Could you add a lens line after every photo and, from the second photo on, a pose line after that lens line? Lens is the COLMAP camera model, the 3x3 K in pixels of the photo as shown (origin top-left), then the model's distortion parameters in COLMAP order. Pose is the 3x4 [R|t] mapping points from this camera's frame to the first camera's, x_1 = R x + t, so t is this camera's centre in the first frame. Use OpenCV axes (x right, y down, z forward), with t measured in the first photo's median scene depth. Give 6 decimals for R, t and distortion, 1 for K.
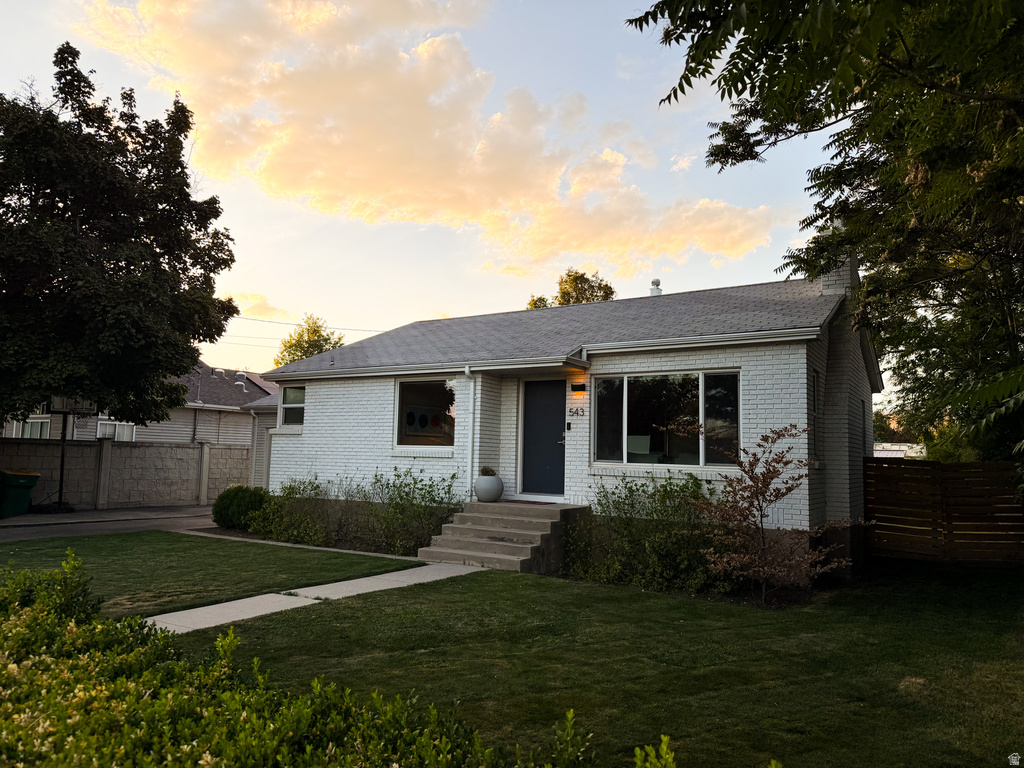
lens RADIAL K [[715.1, 0, 512.0], [0, 715.1, 384.0], [0, 0, 1]] dist [0.115162, -0.169300]
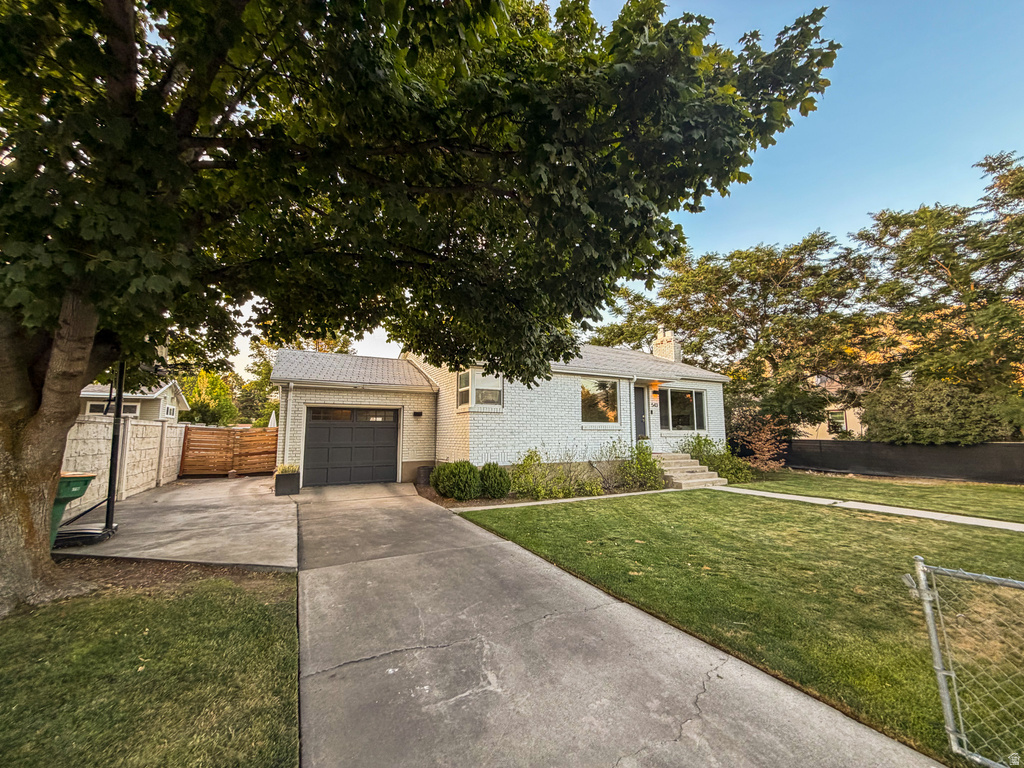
lens RADIAL K [[417.1, 0, 512.0], [0, 417.1, 384.0], [0, 0, 1]] dist [0.013592, -0.011803]
pose [[0.483319, 0.076693, 0.872079, -1.176442], [-0.075065, 0.996117, -0.046000, 0.069508], [-0.872220, -0.043230, 0.487199, 0.852886]]
